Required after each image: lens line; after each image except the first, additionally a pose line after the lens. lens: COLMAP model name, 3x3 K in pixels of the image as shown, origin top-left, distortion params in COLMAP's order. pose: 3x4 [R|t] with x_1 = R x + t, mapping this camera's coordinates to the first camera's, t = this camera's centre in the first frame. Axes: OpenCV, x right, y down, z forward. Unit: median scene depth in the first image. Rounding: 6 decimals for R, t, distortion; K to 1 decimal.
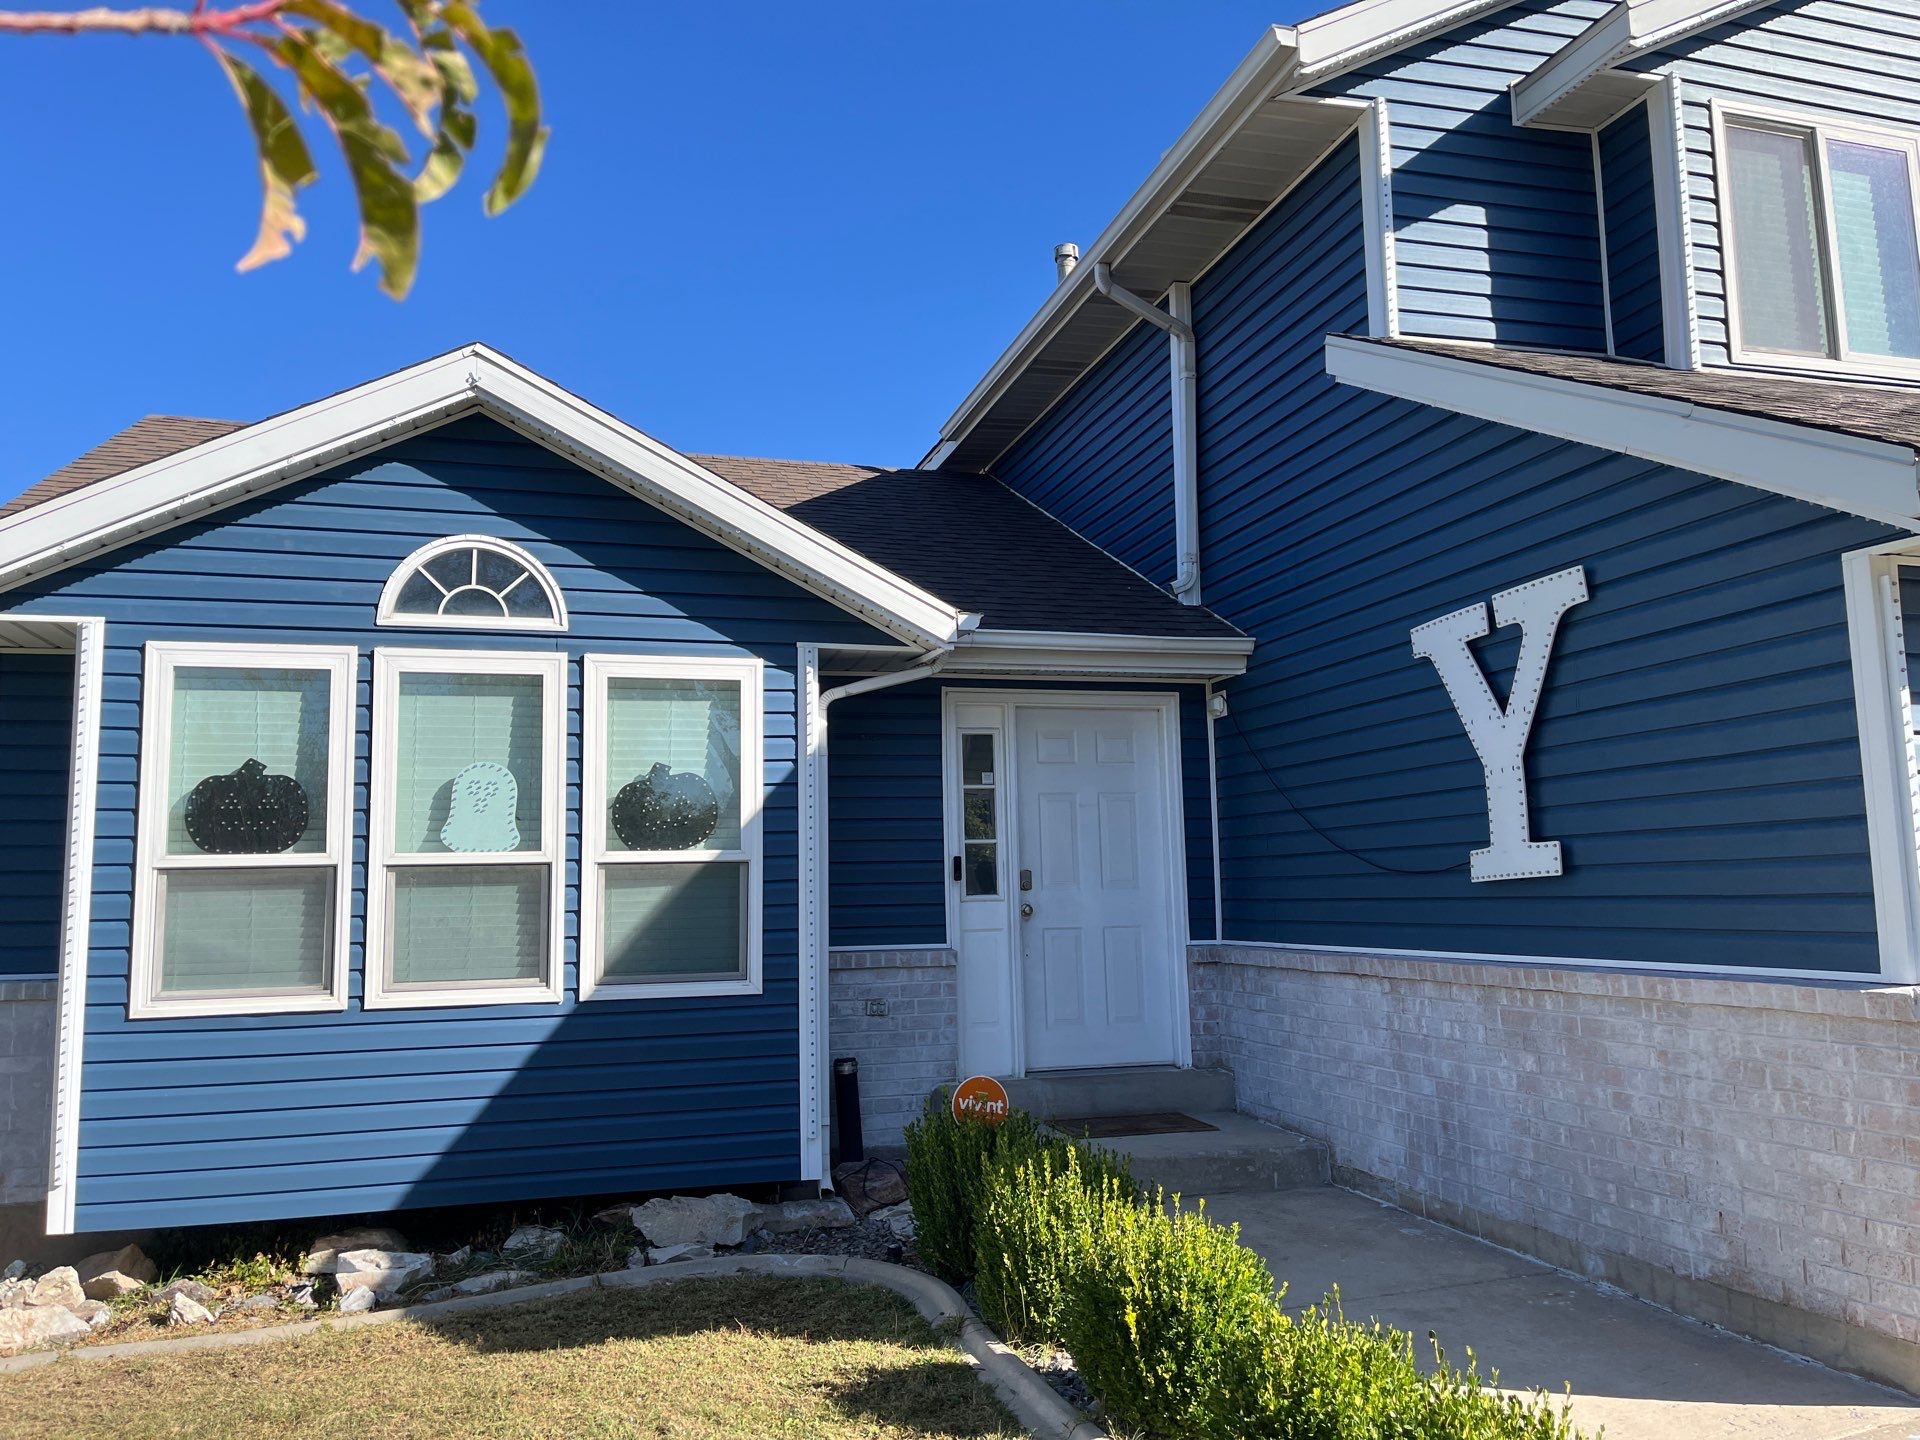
lens RADIAL K [[1487.3, 0, 953.8], [0, 1487.3, 720.4], [0, 0, 1]] dist [0.031225, -0.002003]
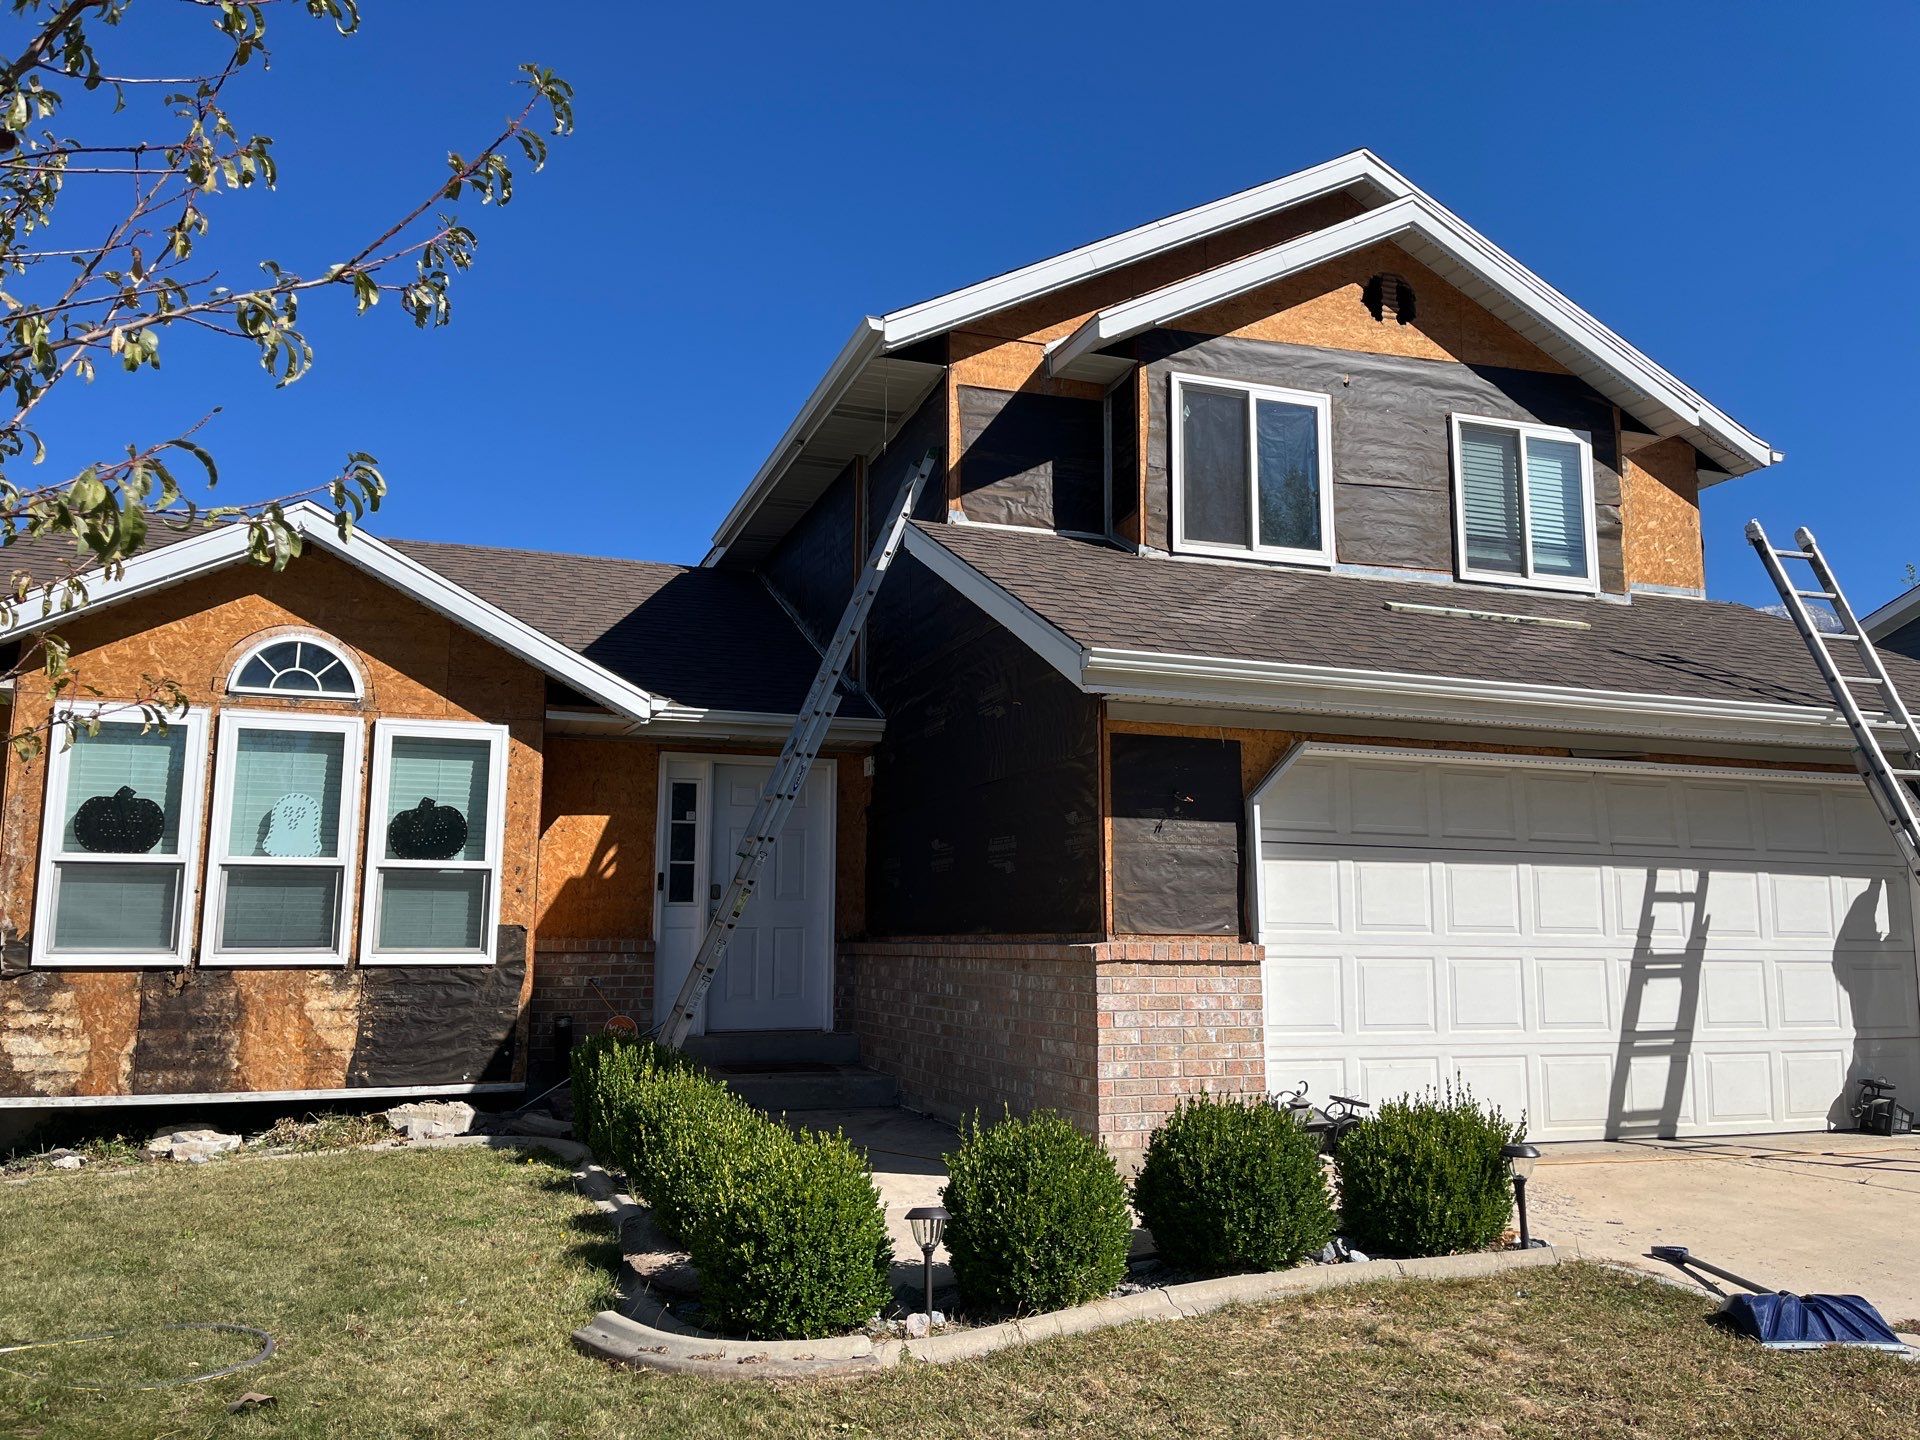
lens RADIAL K [[1488.1, 0, 960.0], [0, 1488.1, 720.0], [0, 0, 1]] dist [0.067802, -0.057421]
pose [[0.997014, 0.034070, 0.069297, 0.203020], [-0.031995, 0.999012, -0.030832, -0.017088], [-0.070279, 0.028523, 0.997120, -0.454536]]
